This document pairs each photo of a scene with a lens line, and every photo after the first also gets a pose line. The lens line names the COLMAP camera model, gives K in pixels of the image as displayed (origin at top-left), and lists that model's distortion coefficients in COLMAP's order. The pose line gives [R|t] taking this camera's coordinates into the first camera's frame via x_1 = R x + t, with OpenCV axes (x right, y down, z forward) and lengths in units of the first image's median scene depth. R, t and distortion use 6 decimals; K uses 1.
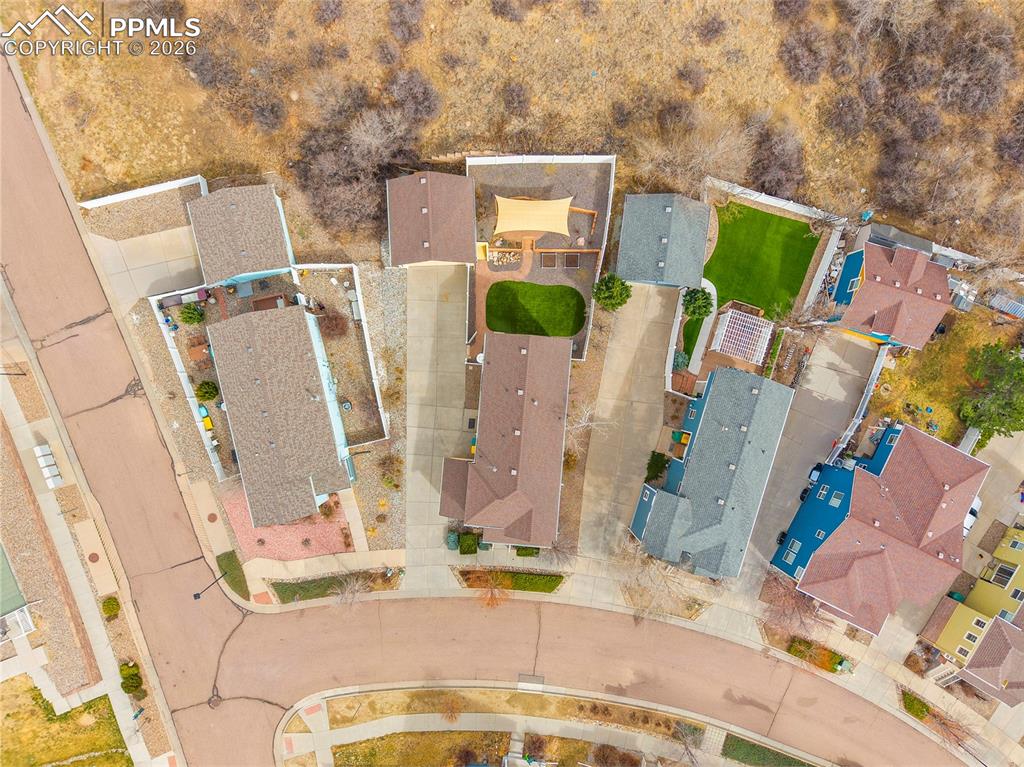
lens RADIAL K [[680.4, 0, 512.1], [0, 680.4, 388.8], [0, 0, 1]] dist [0.022360, -0.019888]
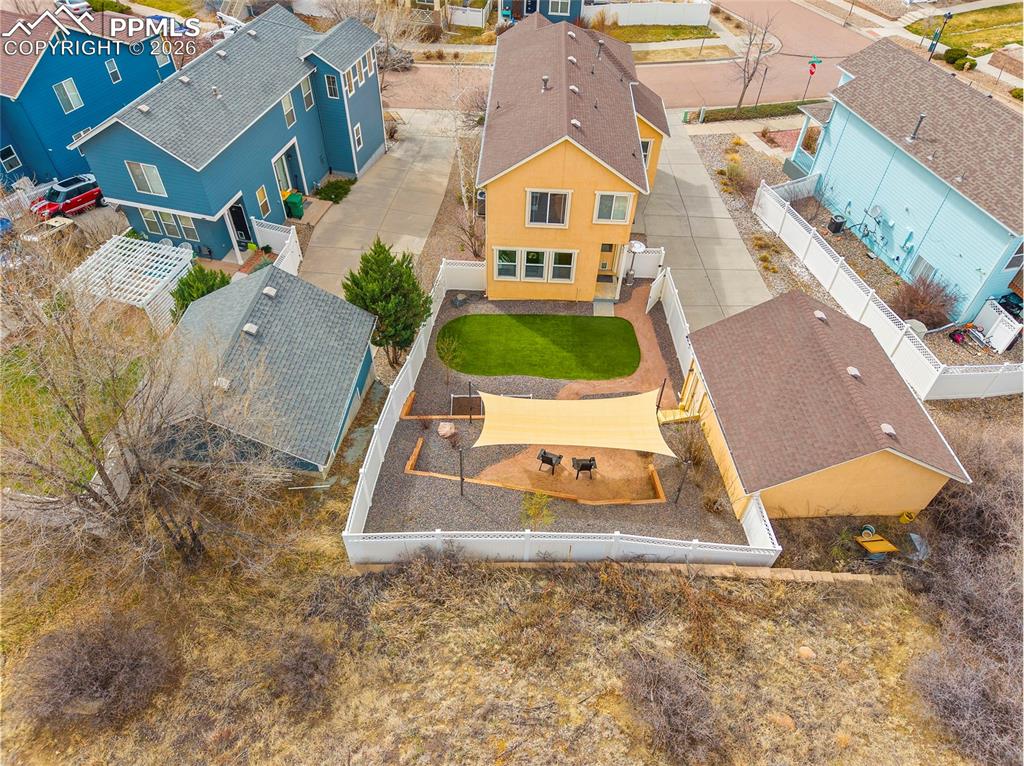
lens RADIAL K [[680.4, 0, 506.7], [0, 680.4, 388.0], [0, 0, 1]] dist [0.022360, -0.019888]
pose [[-0.998935, 0.007407, -0.045542, 0.080931], [-0.036896, -0.720921, 0.692034, -0.481918], [-0.027706, 0.692978, 0.720427, 0.657303]]
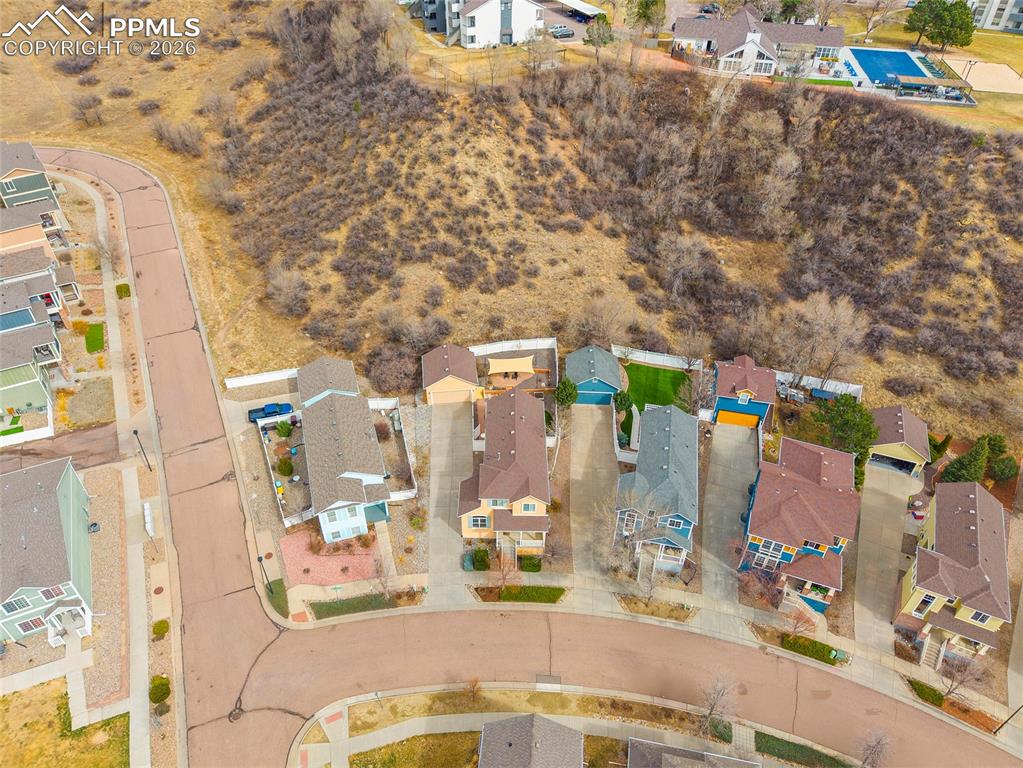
lens RADIAL K [[679.7, 0, 511.5], [0, 679.7, 378.9], [0, 0, 1]] dist [0.022360, -0.019888]
pose [[0.996313, -0.057405, 0.063754, -0.069126], [0.085738, 0.640305, -0.763321, 0.937340], [0.002997, 0.765973, 0.642866, -0.014796]]
